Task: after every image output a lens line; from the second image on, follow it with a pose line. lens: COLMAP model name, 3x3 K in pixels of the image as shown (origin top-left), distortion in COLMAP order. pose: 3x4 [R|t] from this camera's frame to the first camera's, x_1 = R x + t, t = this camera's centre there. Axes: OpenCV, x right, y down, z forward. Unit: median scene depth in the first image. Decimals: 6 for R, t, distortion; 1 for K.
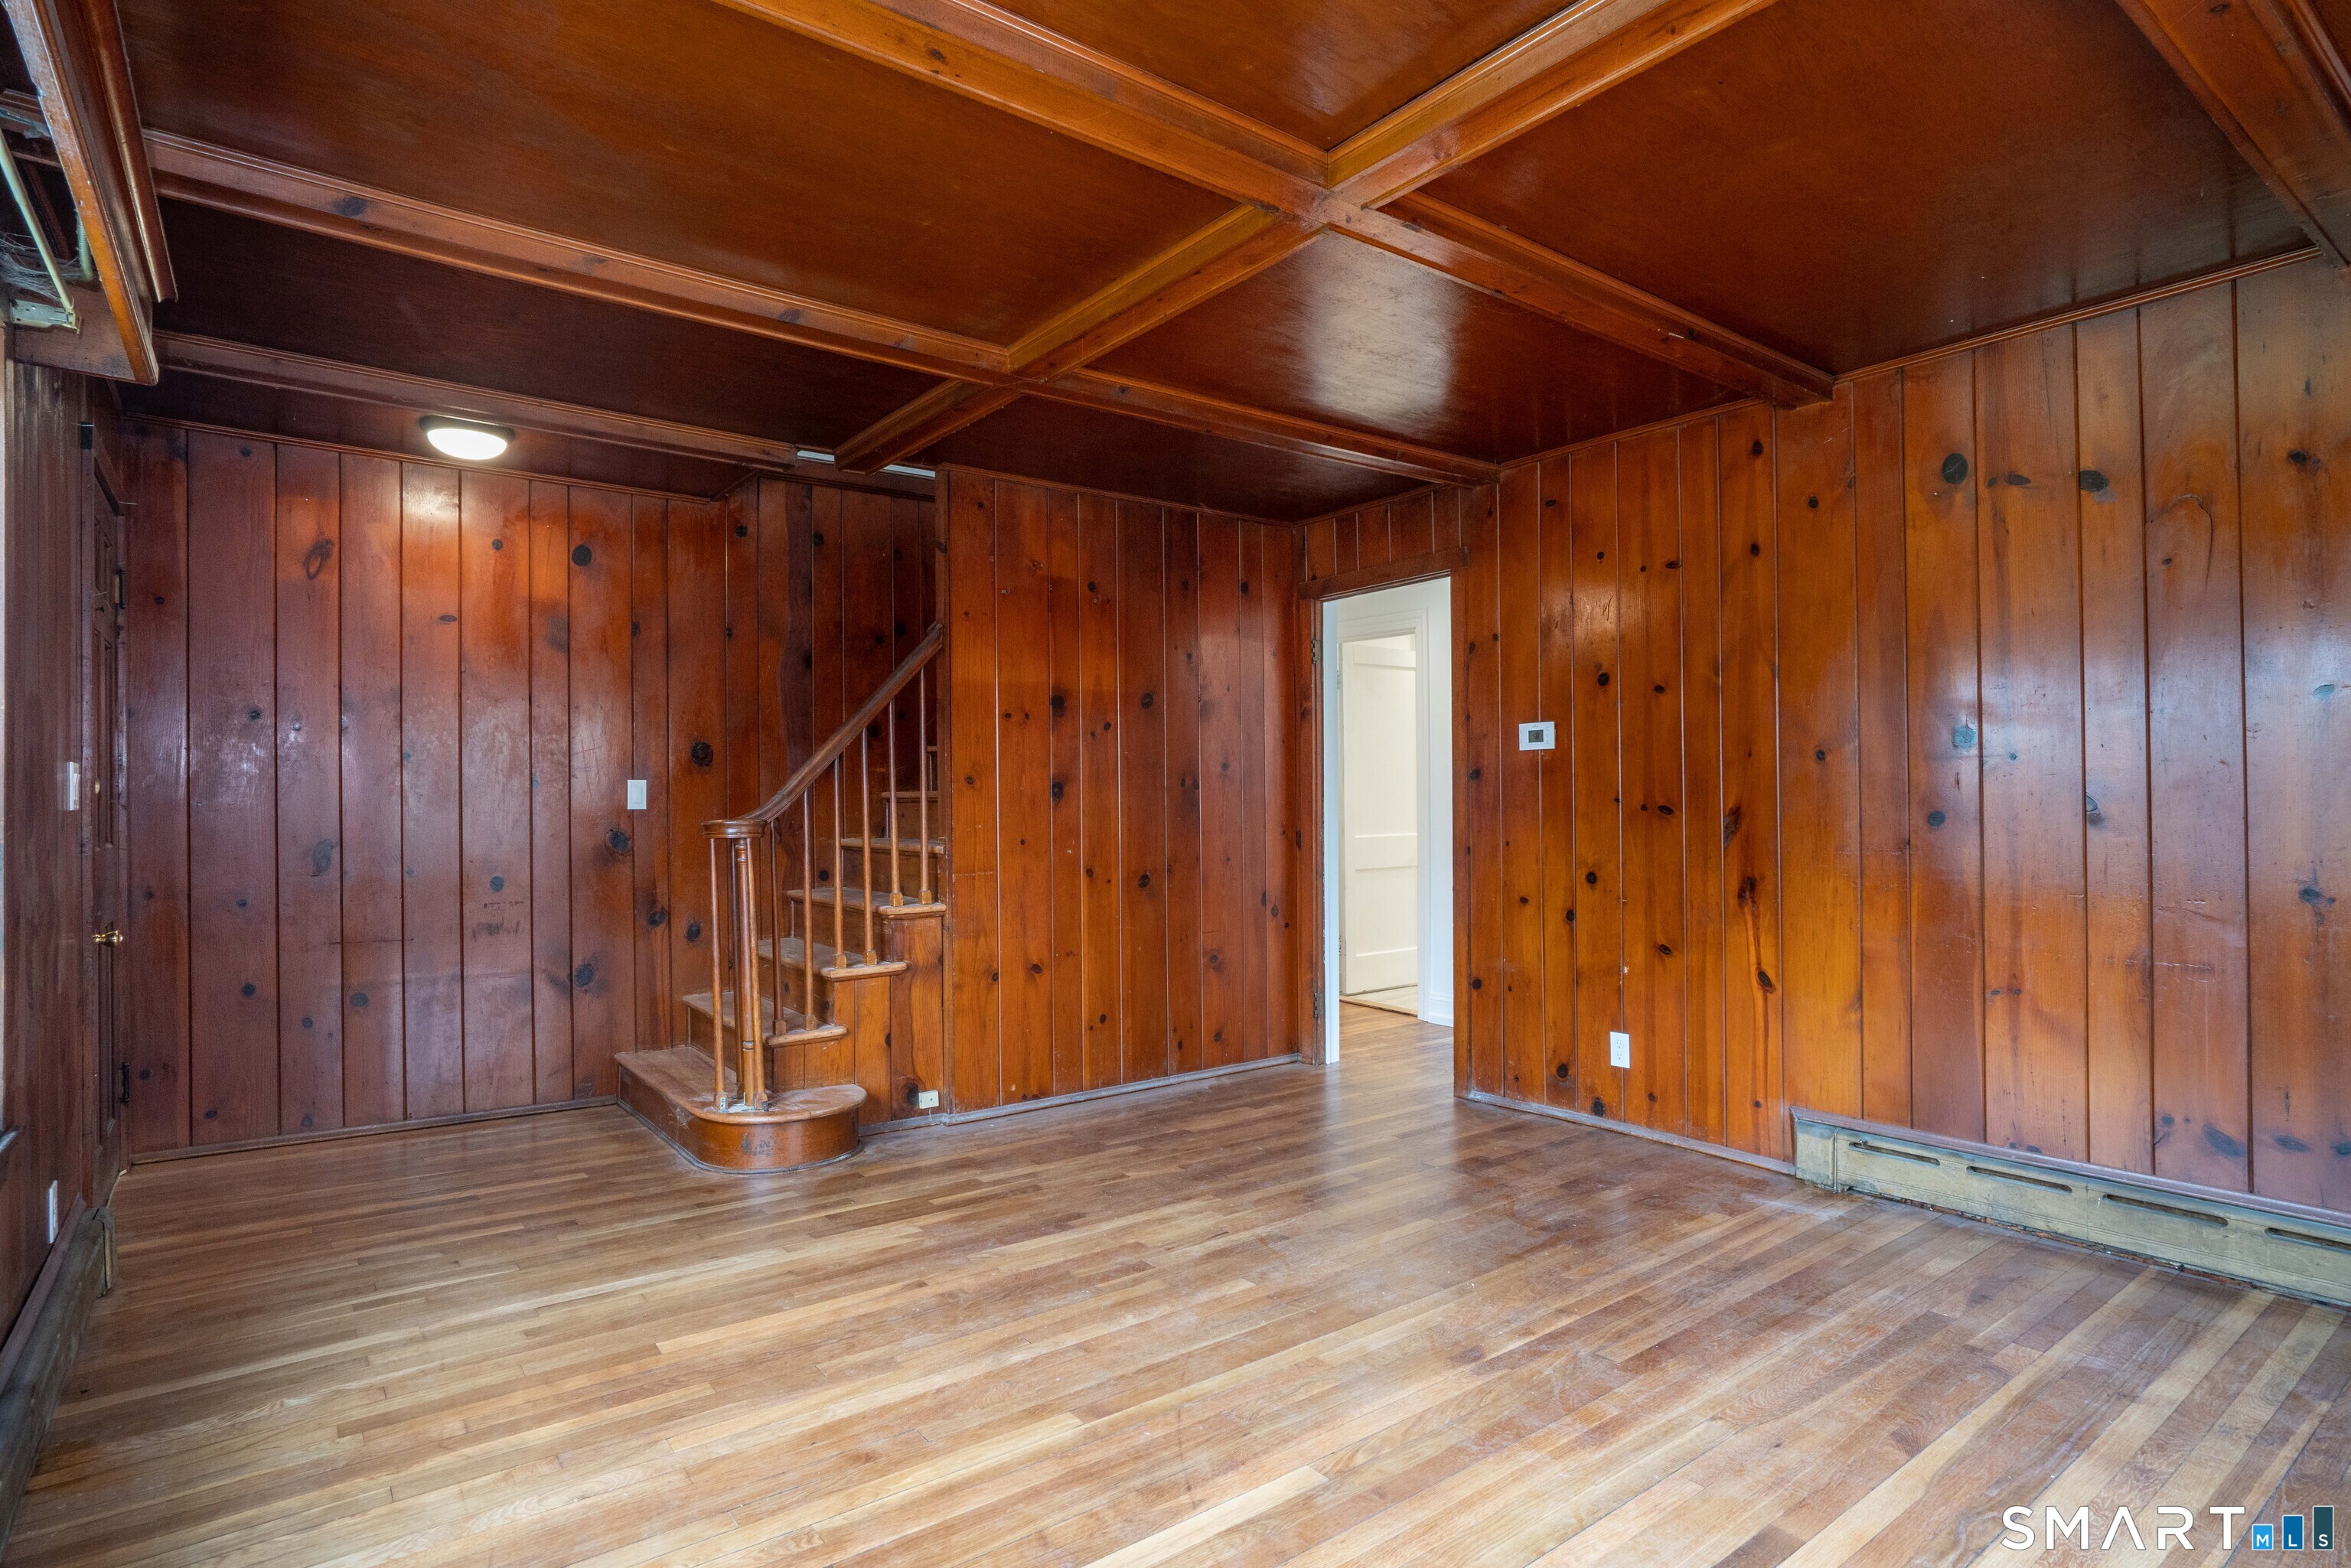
lens RADIAL K [[1231.4, 0, 1175.5], [0, 1231.4, 784.0], [0, 0, 1]] dist [-0.002302, -0.000062]
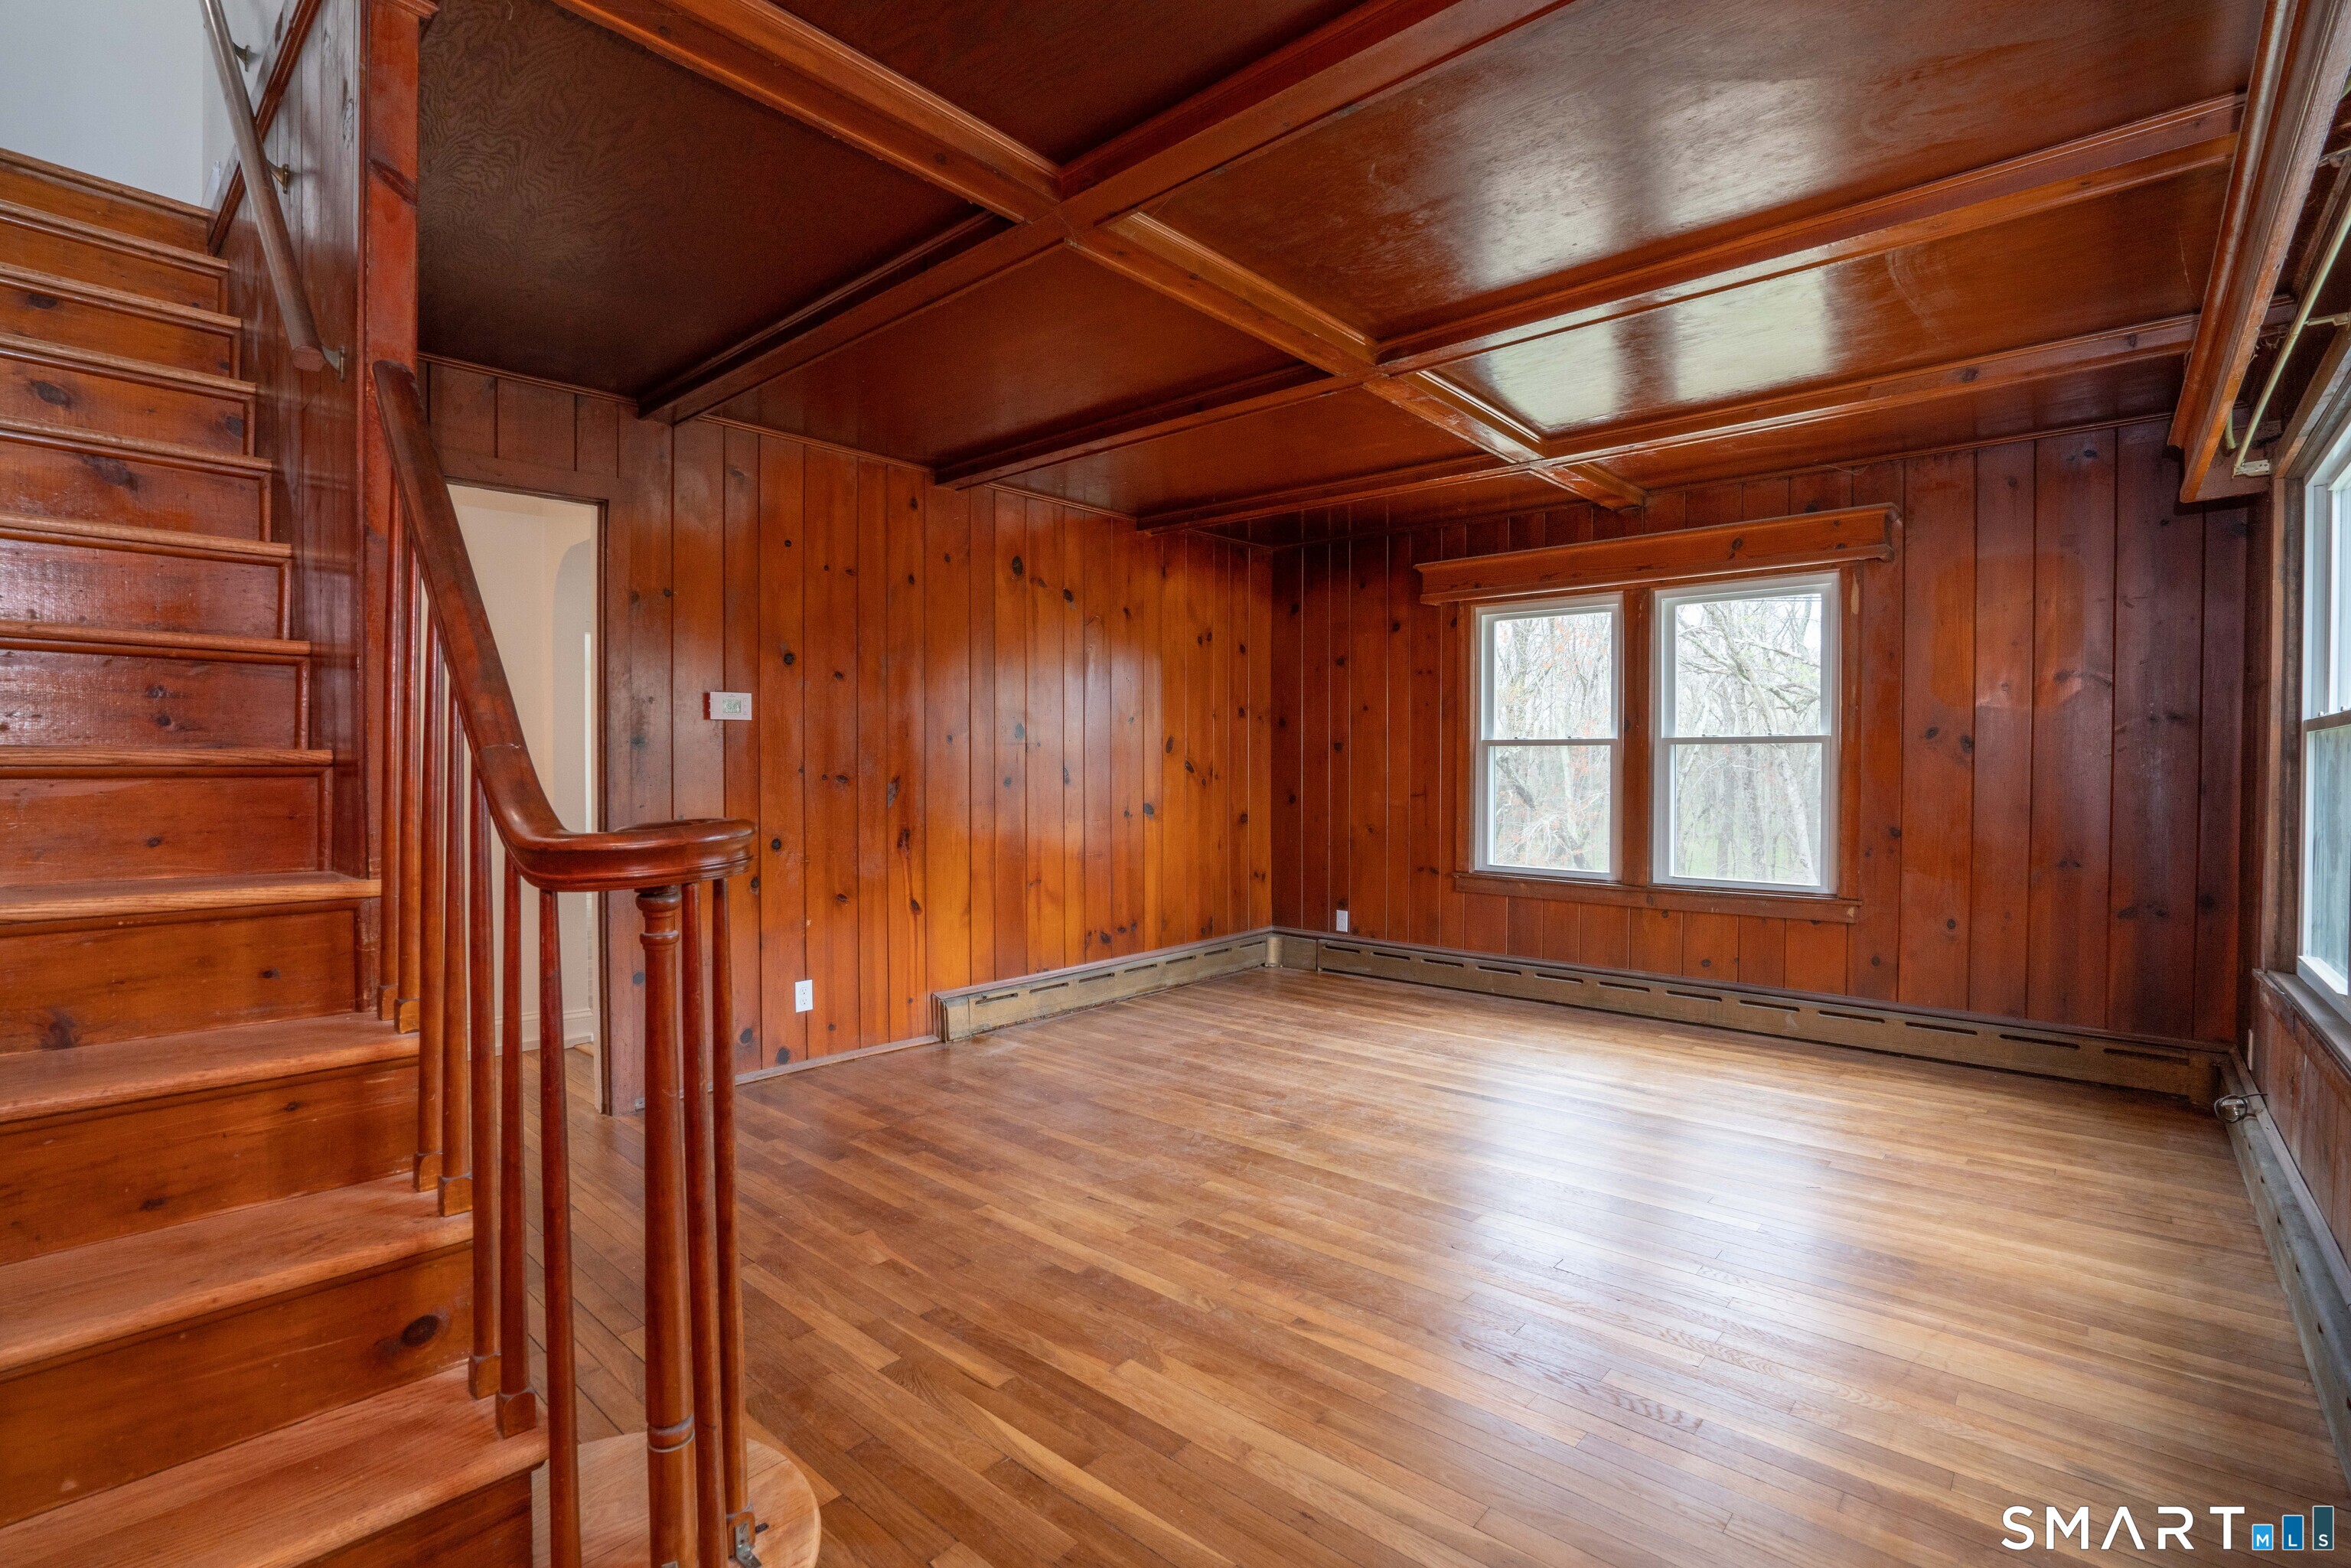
lens RADIAL K [[1075.4, 0, 1175.5], [0, 1075.4, 784.0], [0, 0, 1]] dist [-0.002464, -0.000078]
pose [[-0.189031, -0.009144, 0.981929, -0.795965], [-0.010457, 0.999919, 0.007299, 0.018526], [-0.981916, -0.008888, -0.189111, 1.052045]]
